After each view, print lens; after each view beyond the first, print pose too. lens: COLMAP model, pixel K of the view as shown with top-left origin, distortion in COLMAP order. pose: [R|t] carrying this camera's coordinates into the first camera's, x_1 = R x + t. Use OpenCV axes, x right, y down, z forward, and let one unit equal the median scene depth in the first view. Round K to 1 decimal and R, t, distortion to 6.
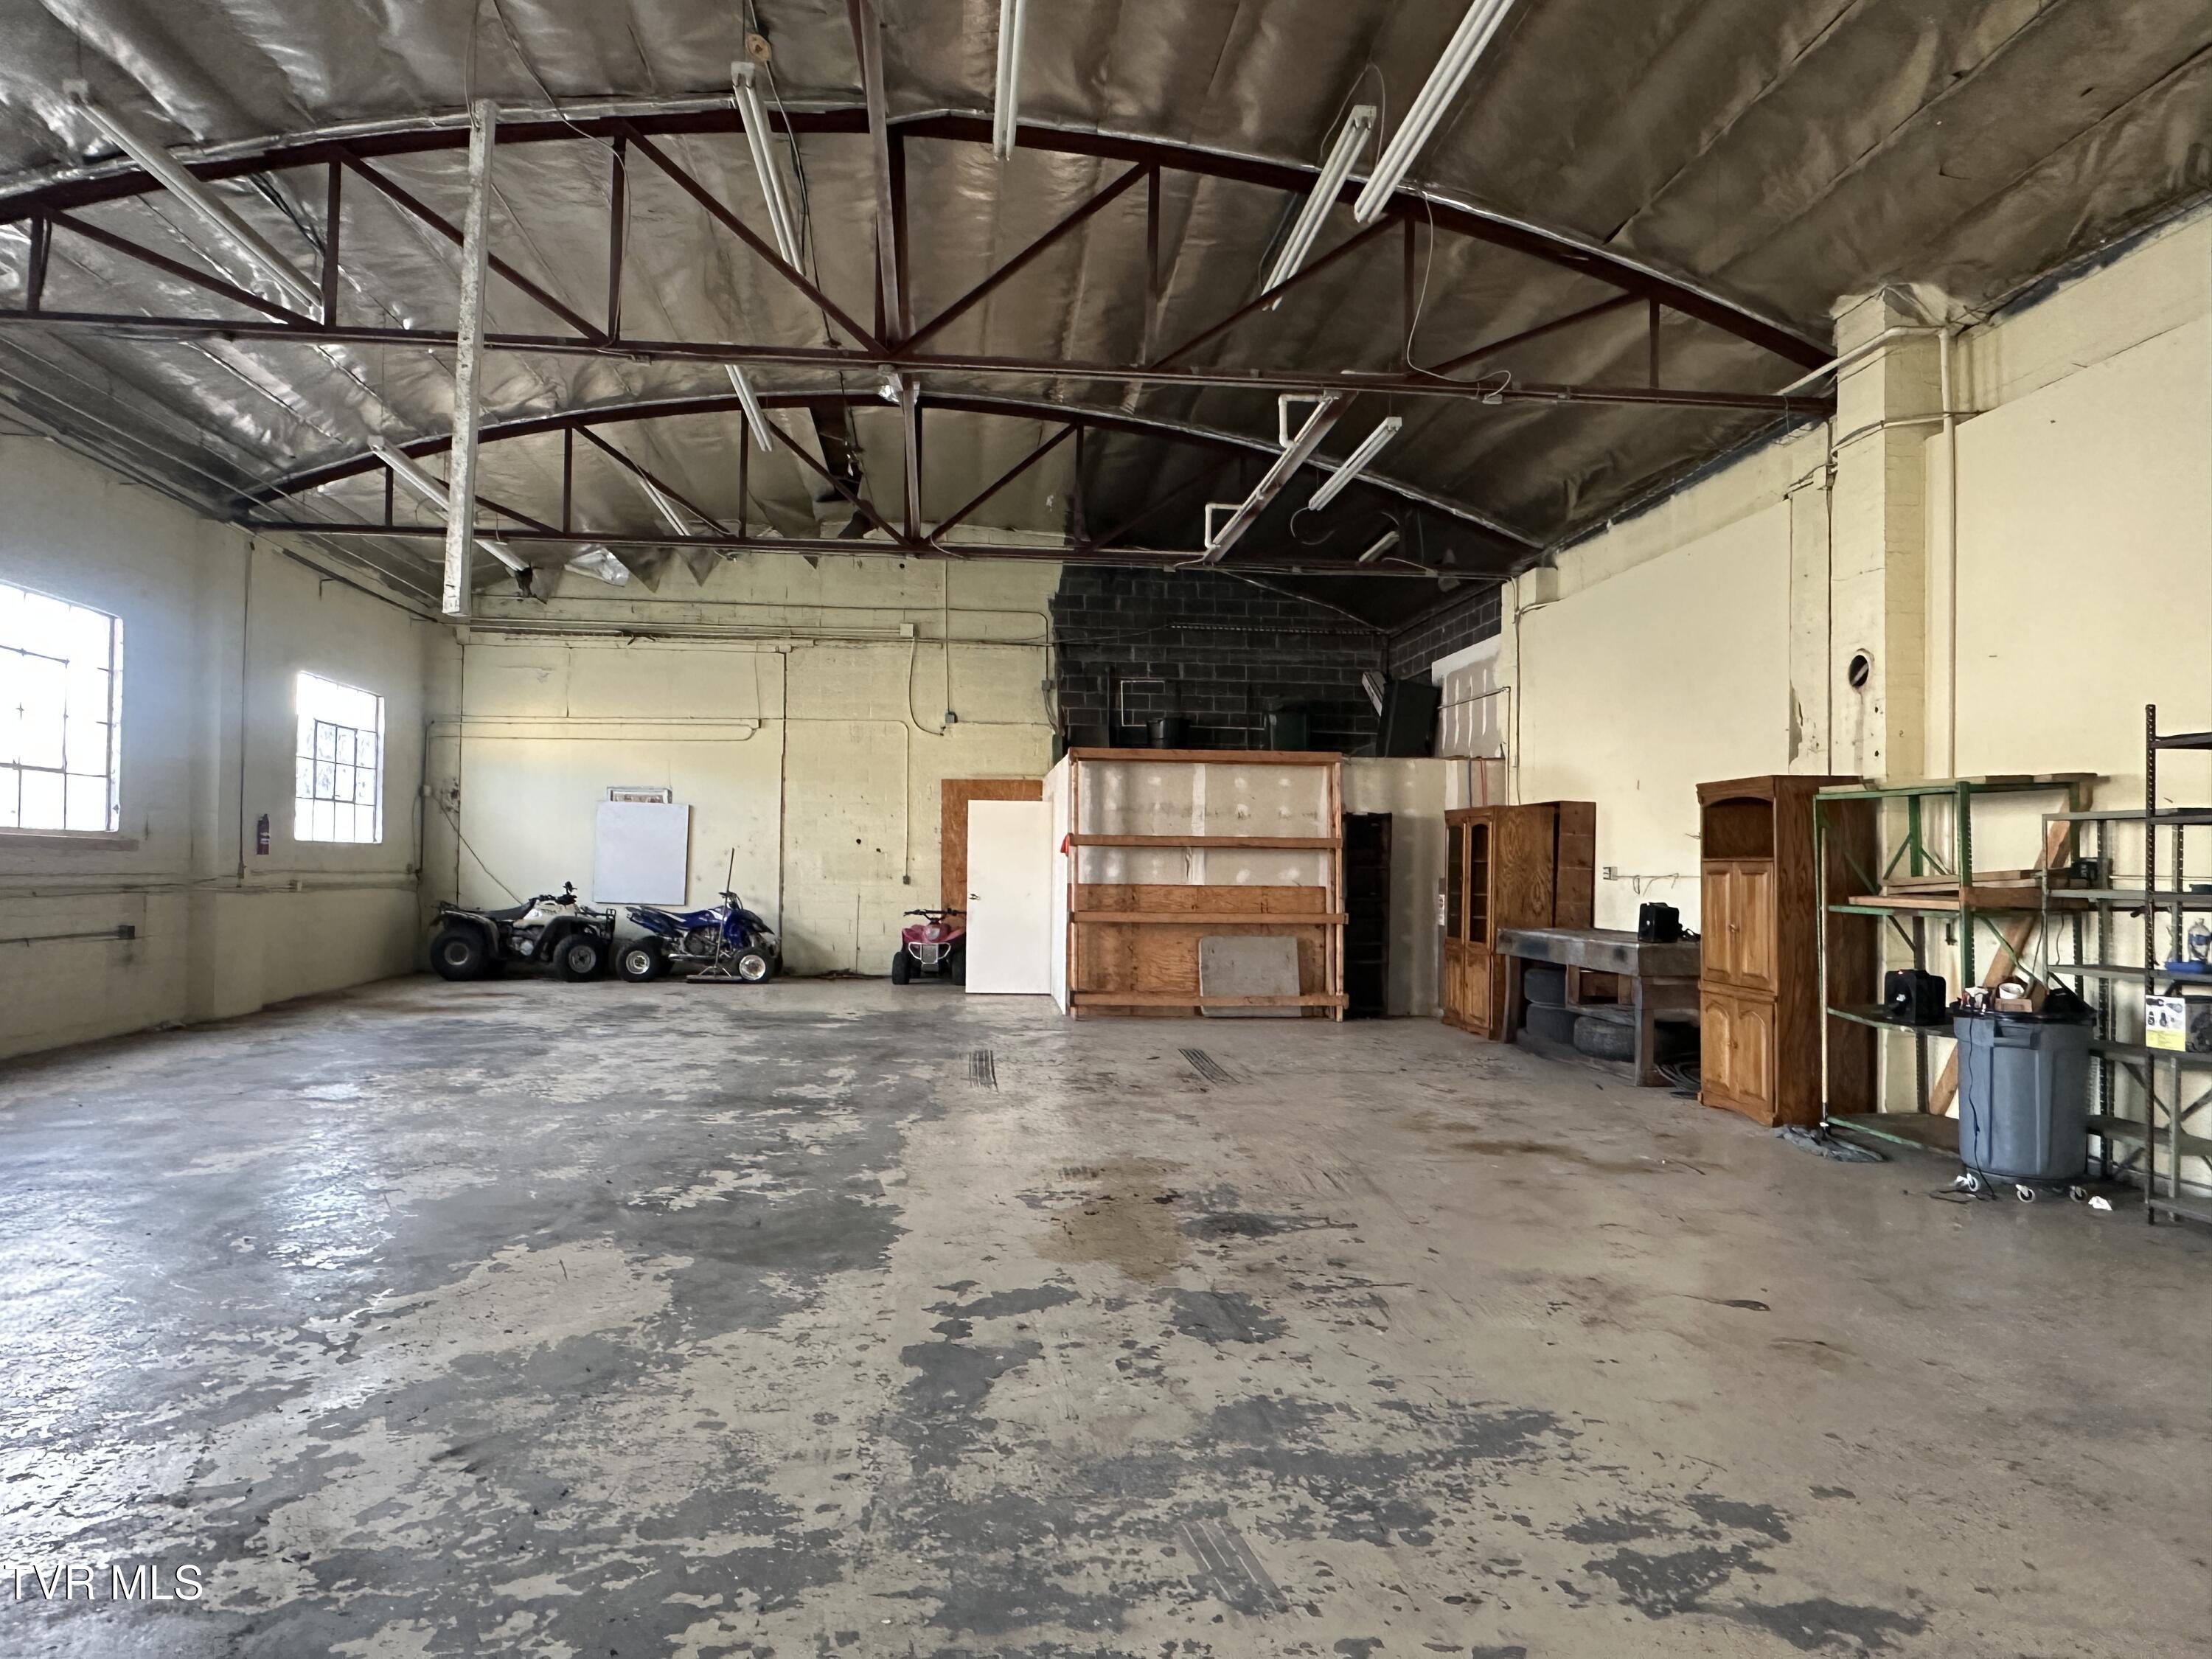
lens RADIAL K [[1441.6, 0, 1096.2], [0, 1441.6, 840.2], [0, 0, 1]] dist [-0.001057, 0.001440]
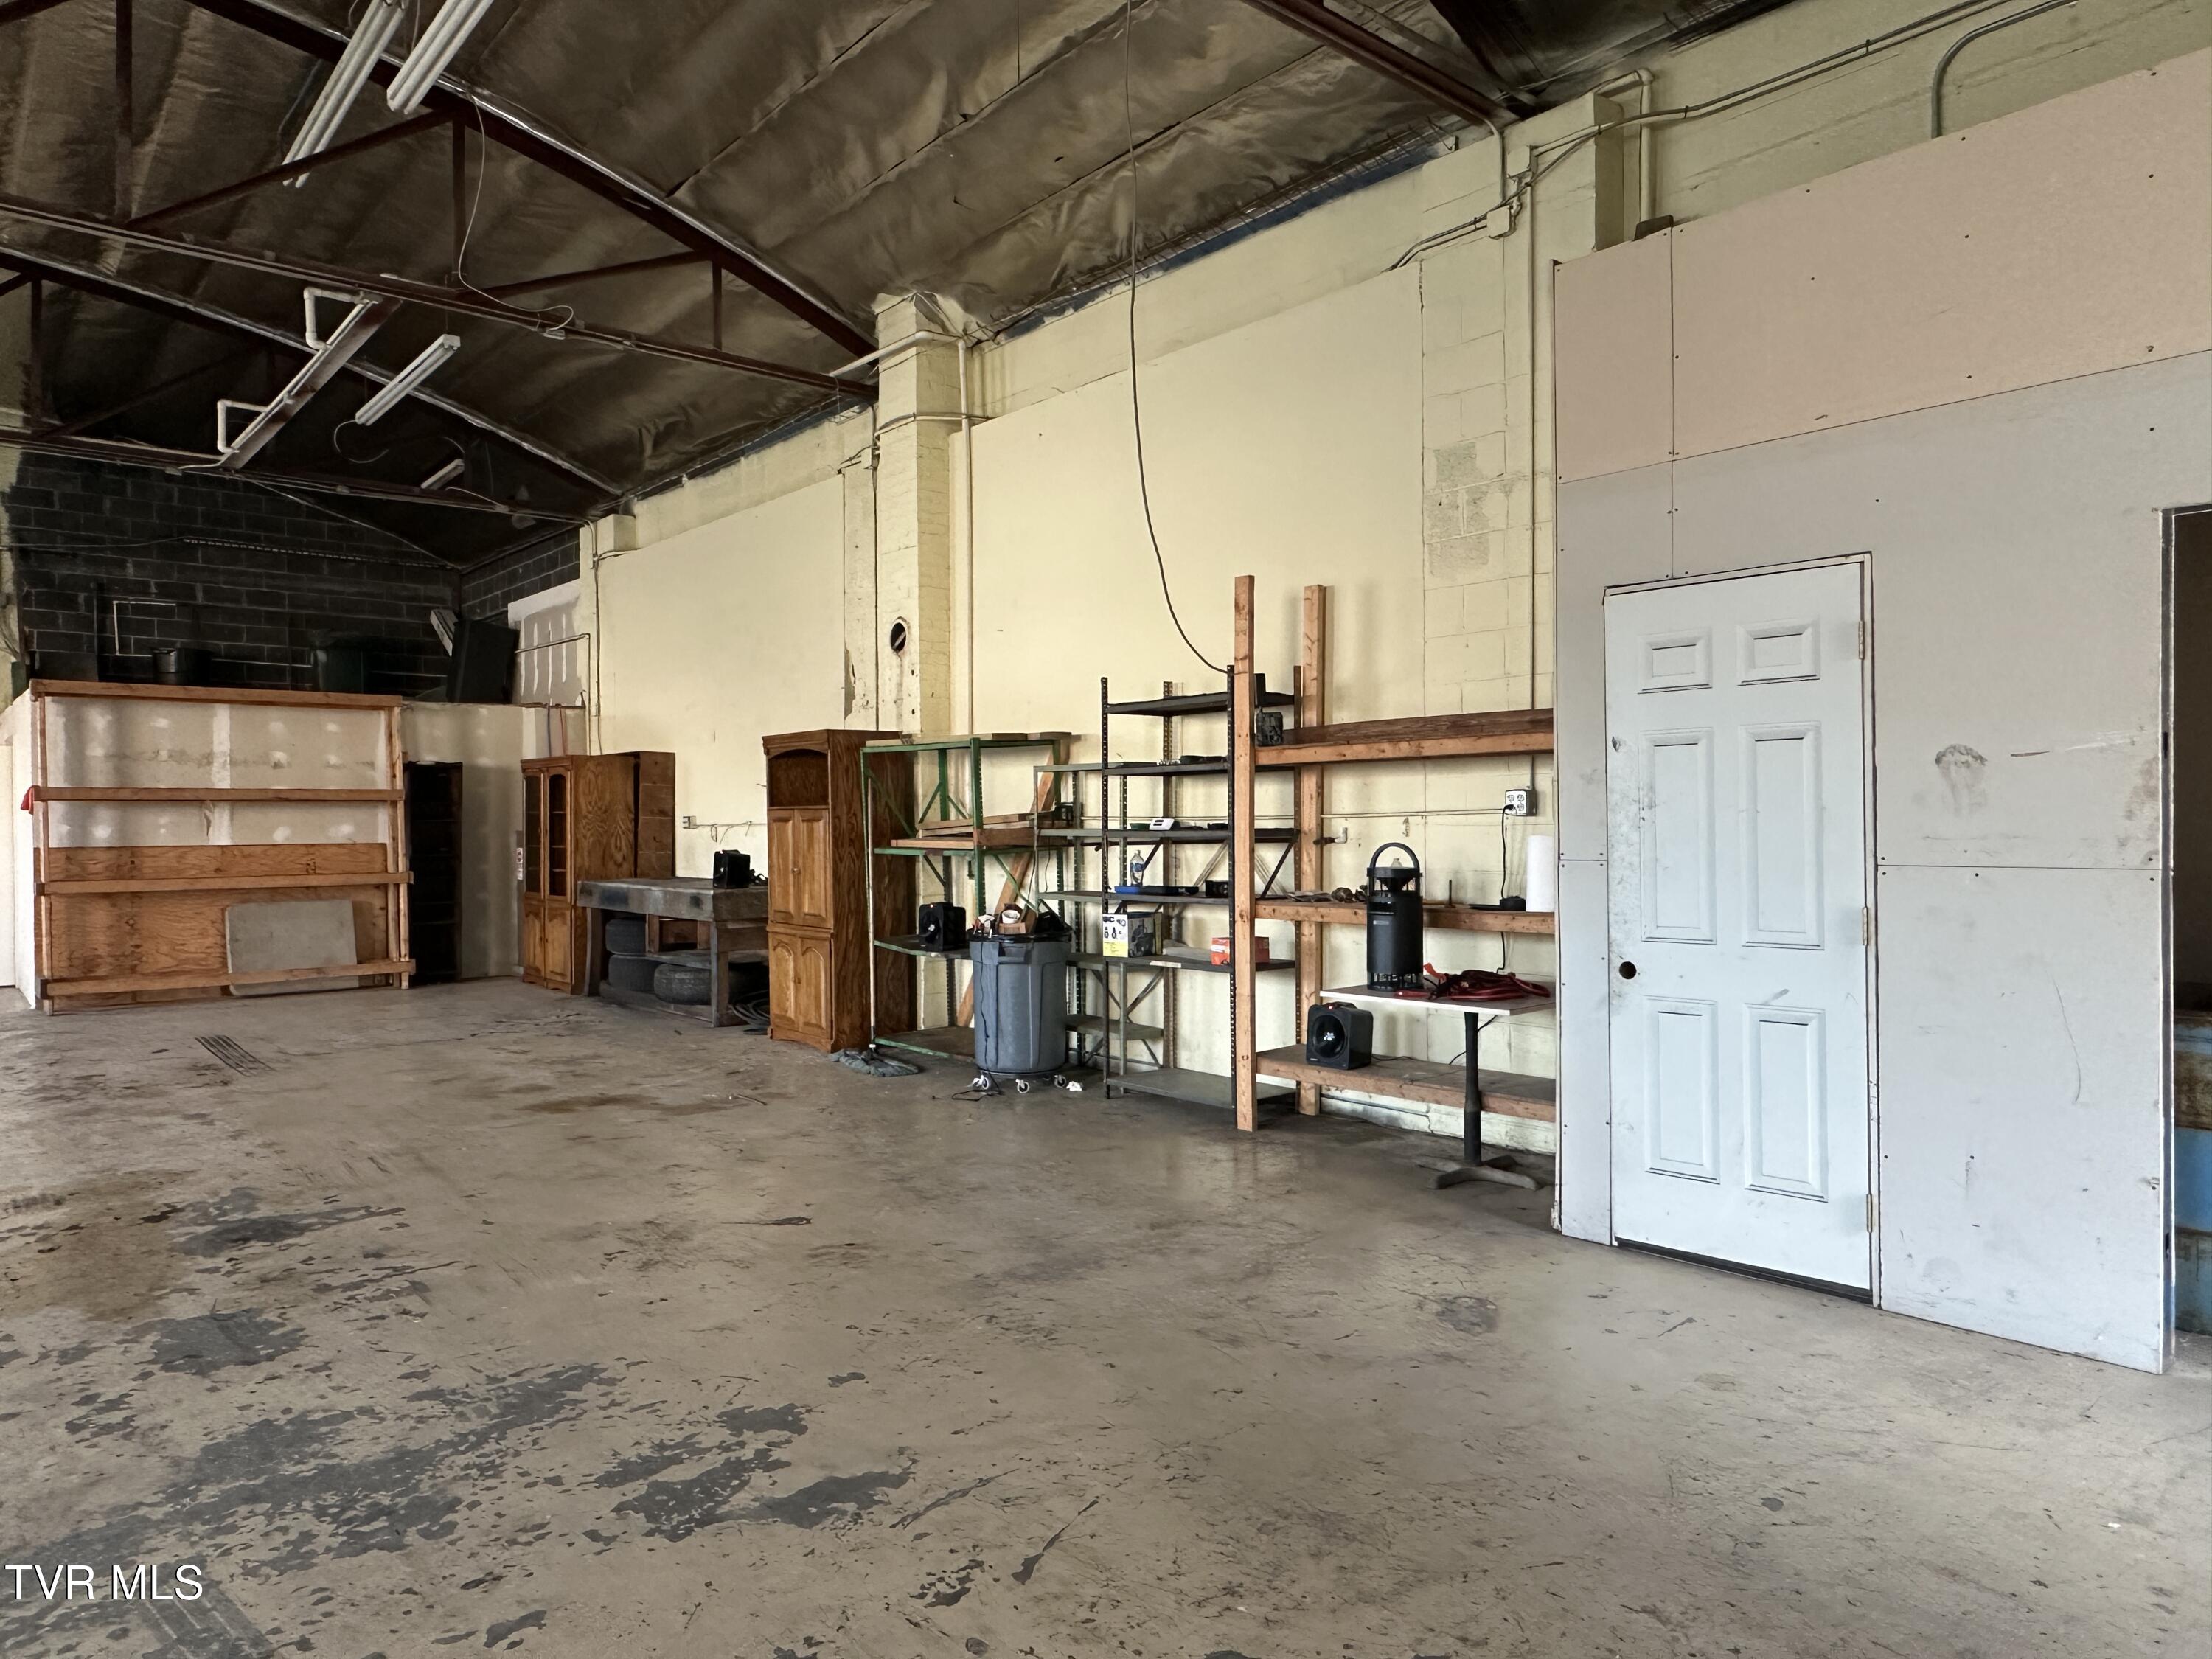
lens RADIAL K [[1441.6, 0, 1095.0], [0, 1441.6, 827.7], [0, 0, 1]] dist [-0.001057, 0.001440]
pose [[0.823388, -0.020746, 0.567099, 0.018942], [0.005870, 0.999589, 0.028045, -0.000425], [-0.567448, -0.019763, 0.823172, -0.005357]]
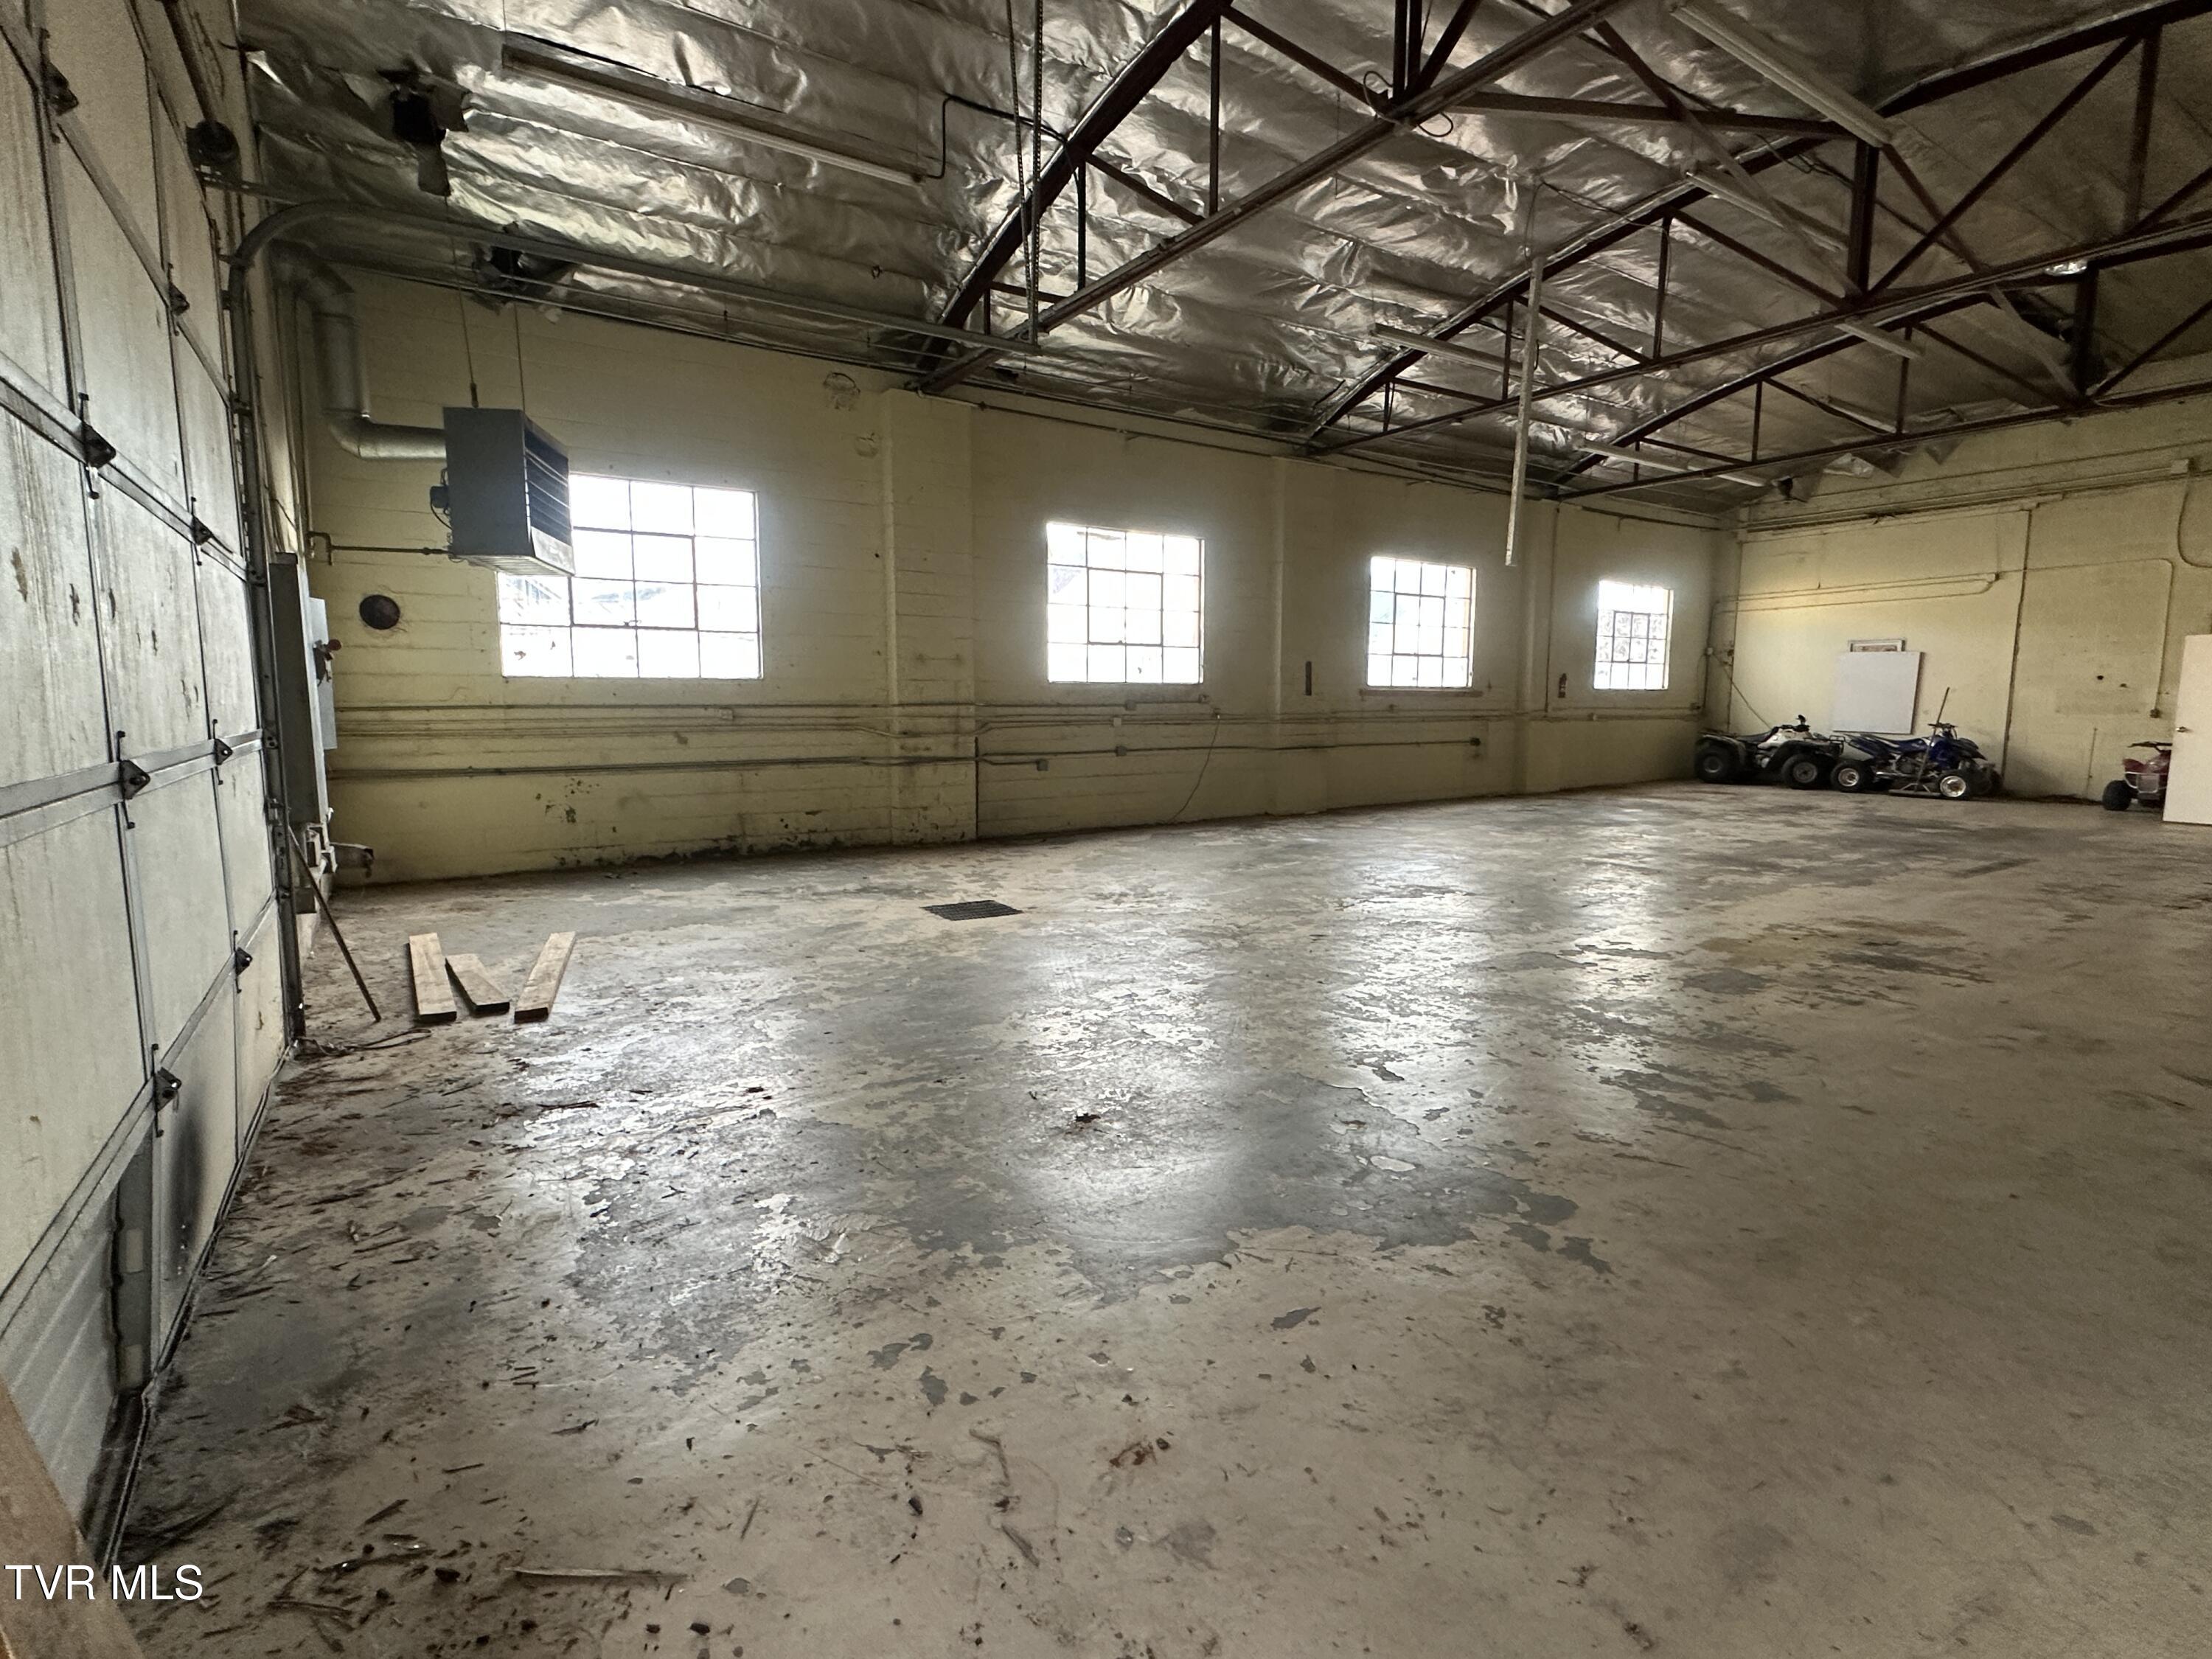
lens RADIAL K [[1076.3, 0, 1105.1], [0, 1076.3, 827.5], [0, 0, 1]] dist [0.006302, 0.000202]
pose [[0.462240, 0.093946, -0.881764, 0.441343], [0.021836, 0.992865, 0.117229, 0.001795], [0.886486, -0.073442, 0.456890, -0.082137]]
